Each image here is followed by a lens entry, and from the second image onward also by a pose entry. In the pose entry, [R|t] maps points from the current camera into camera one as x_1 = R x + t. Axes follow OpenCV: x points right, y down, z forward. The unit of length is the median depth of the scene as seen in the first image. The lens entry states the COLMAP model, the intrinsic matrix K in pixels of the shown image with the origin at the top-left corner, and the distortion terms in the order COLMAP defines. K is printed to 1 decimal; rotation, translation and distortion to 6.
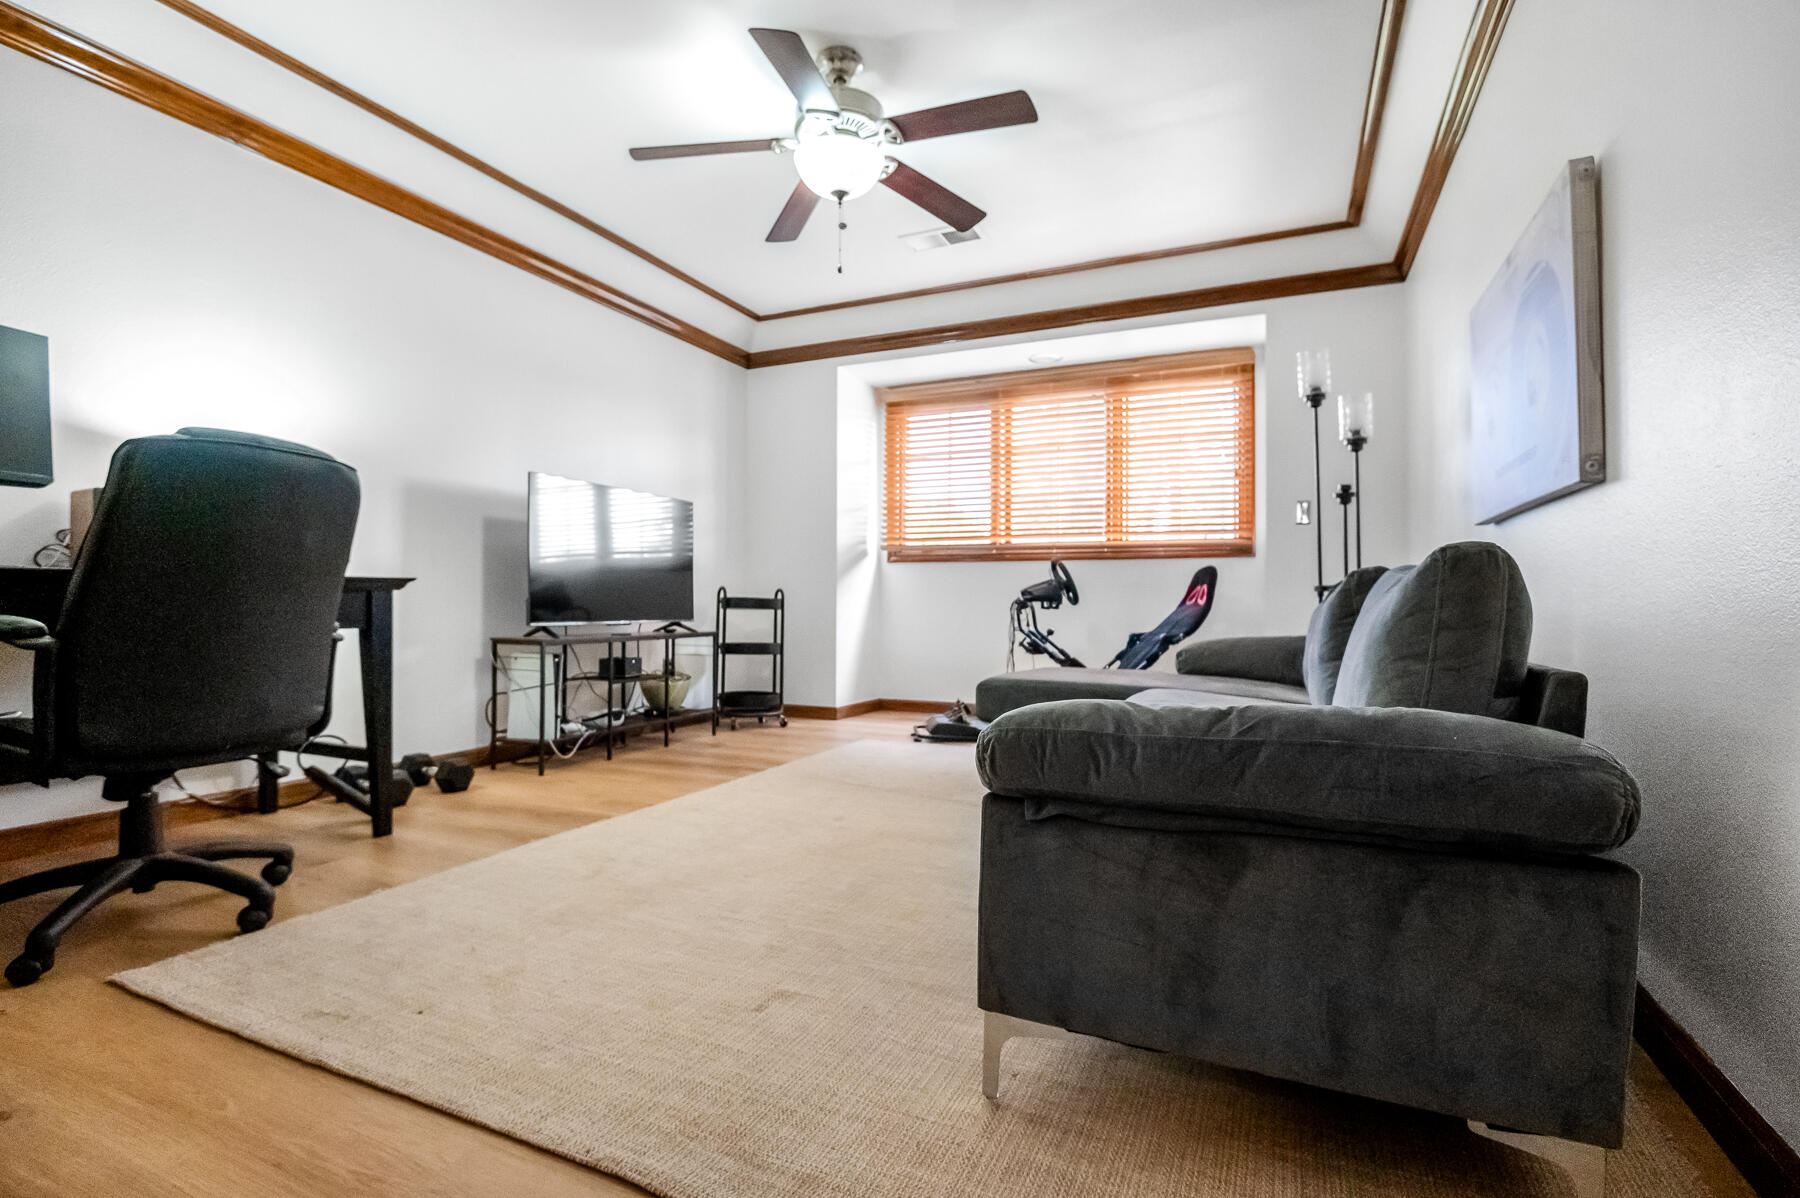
lens RADIAL K [[840.1, 0, 851.7], [0, 840.1, 606.0], [0, 0, 1]] dist [-0.009794, -0.006170]
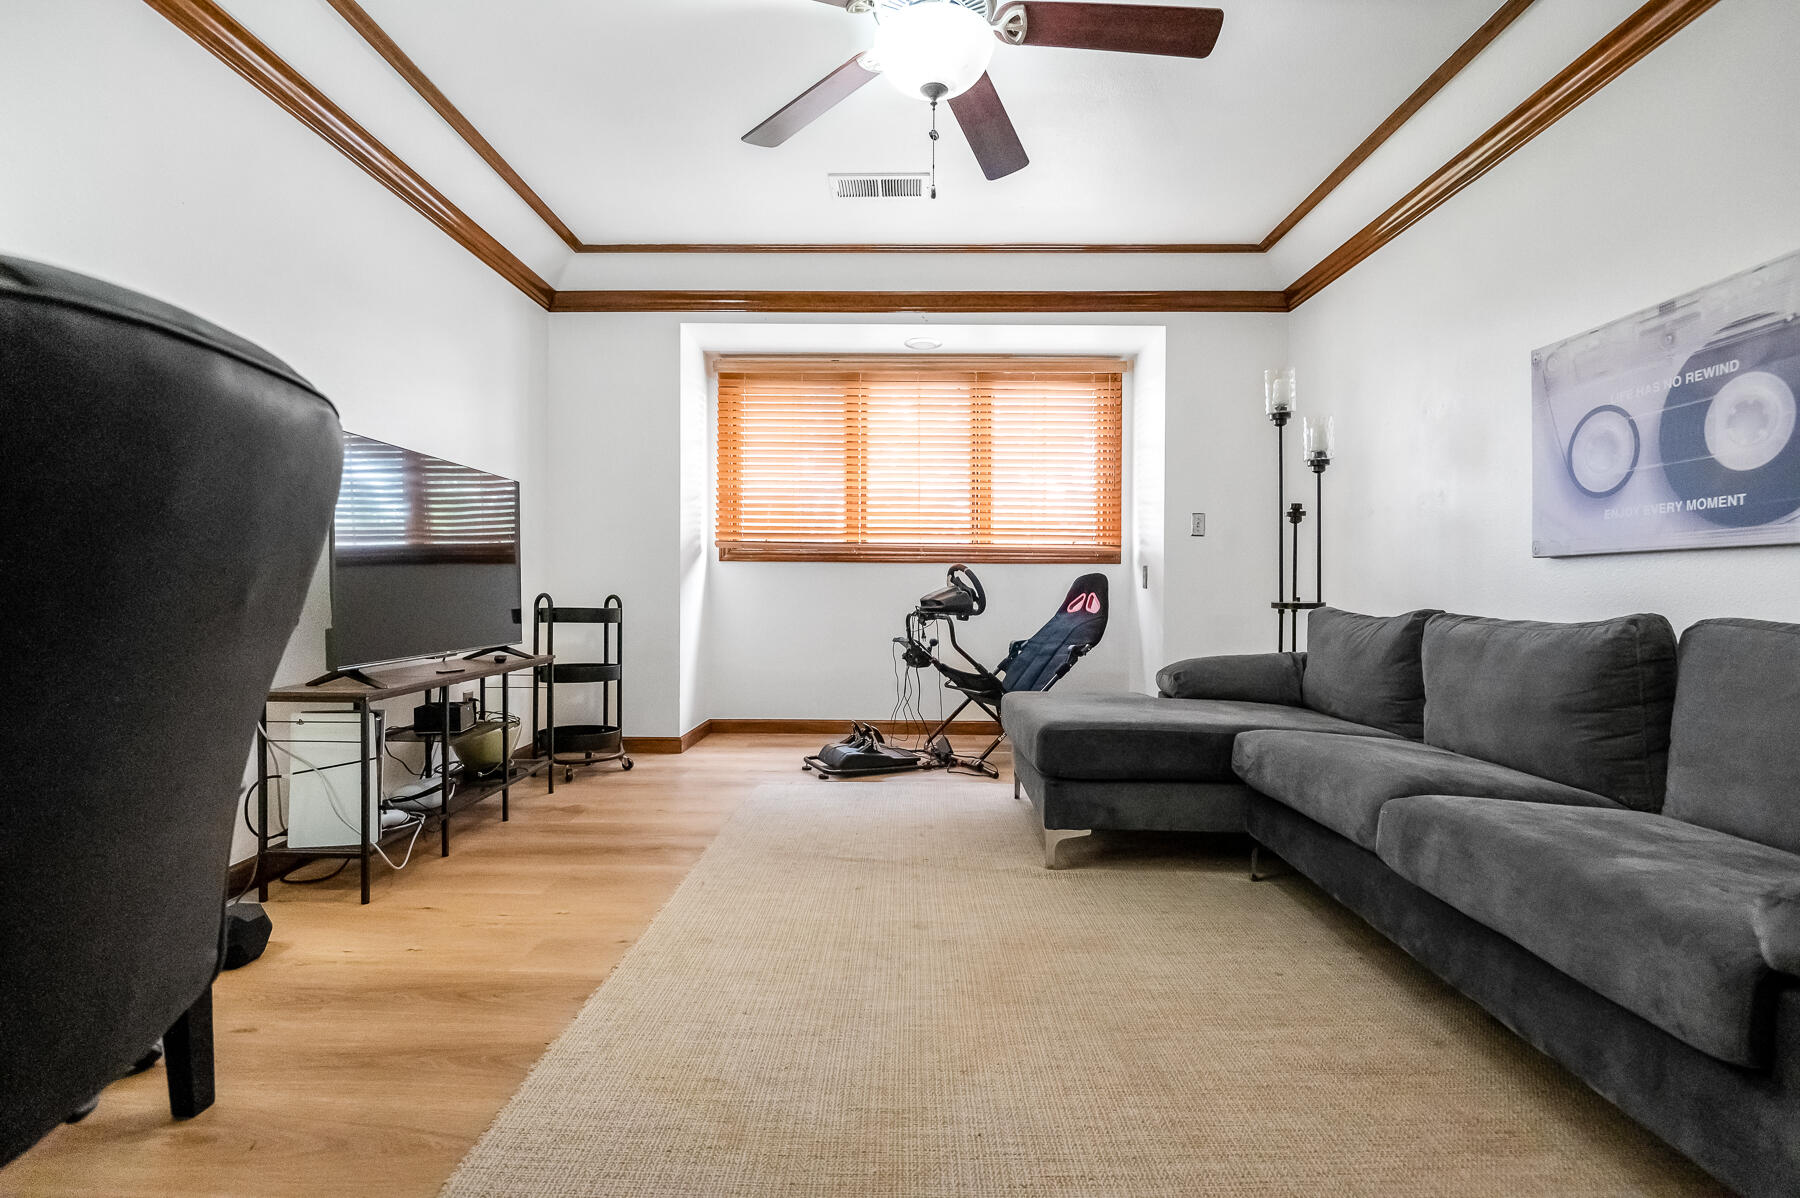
lens RADIAL K [[840.1, 0, 885.6], [0, 840.1, 606.0], [0, 0, 1]] dist [-0.009794, -0.006170]
pose [[0.907490, -0.010937, 0.419930, -0.193749], [0.002361, 0.999778, 0.020937, -0.027235], [-0.420066, -0.018009, 0.907315, 0.179277]]
